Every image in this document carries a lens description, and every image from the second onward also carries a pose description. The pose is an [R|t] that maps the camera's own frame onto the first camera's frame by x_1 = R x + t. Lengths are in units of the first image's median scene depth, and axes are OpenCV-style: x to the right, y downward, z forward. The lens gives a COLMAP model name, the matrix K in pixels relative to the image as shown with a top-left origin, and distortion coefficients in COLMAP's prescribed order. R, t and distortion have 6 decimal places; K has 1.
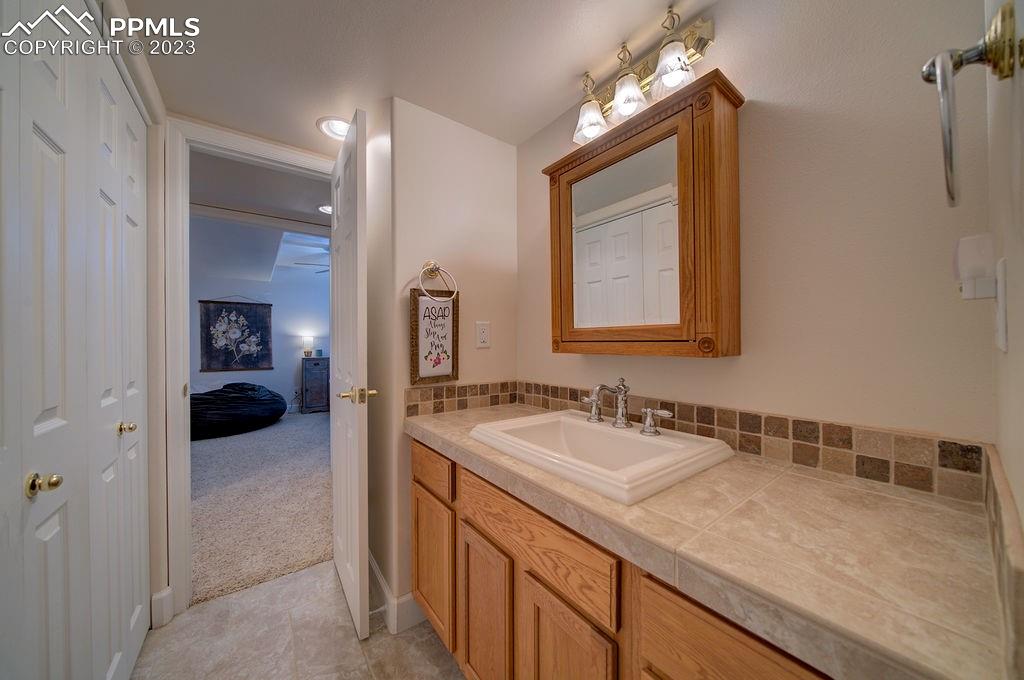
lens RADIAL K [[350.5, 0, 514.4], [0, 350.5, 340.0], [0, 0, 1]] dist [-0.001796, -0.000501]
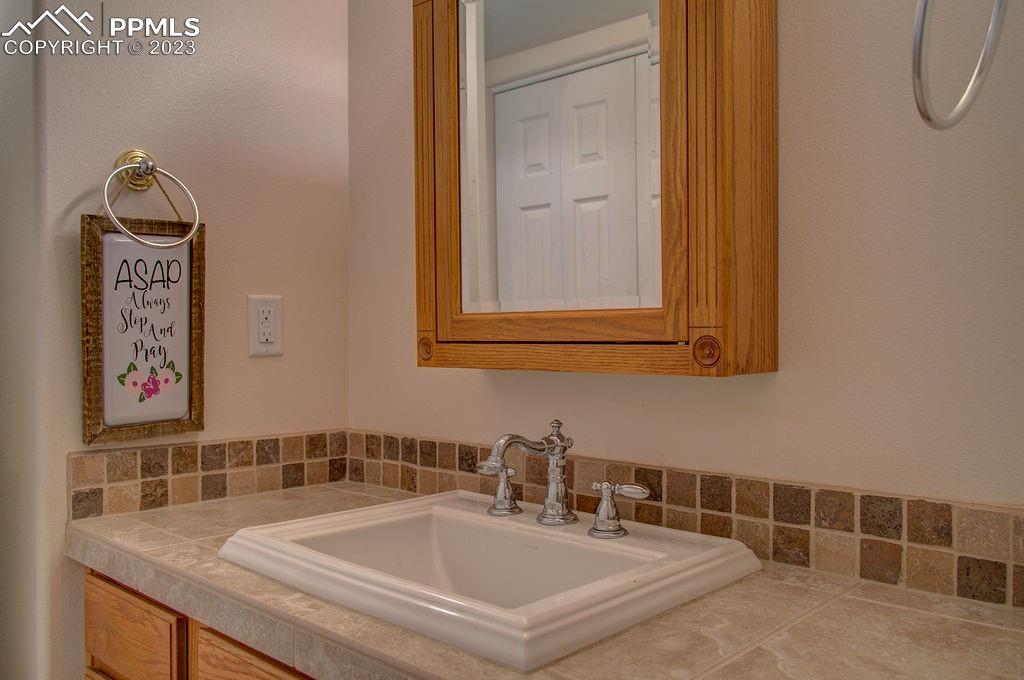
lens RADIAL K [[825.3, 0, 512.8], [0, 825.3, 343.5], [0, 0, 1]] dist [-0.000745, -0.000246]
pose [[0.985200, 0.002839, 0.171386, 0.071401], [-0.004523, 0.999945, 0.009438, -0.006282], [-0.171350, -0.010074, 0.985159, -0.108080]]
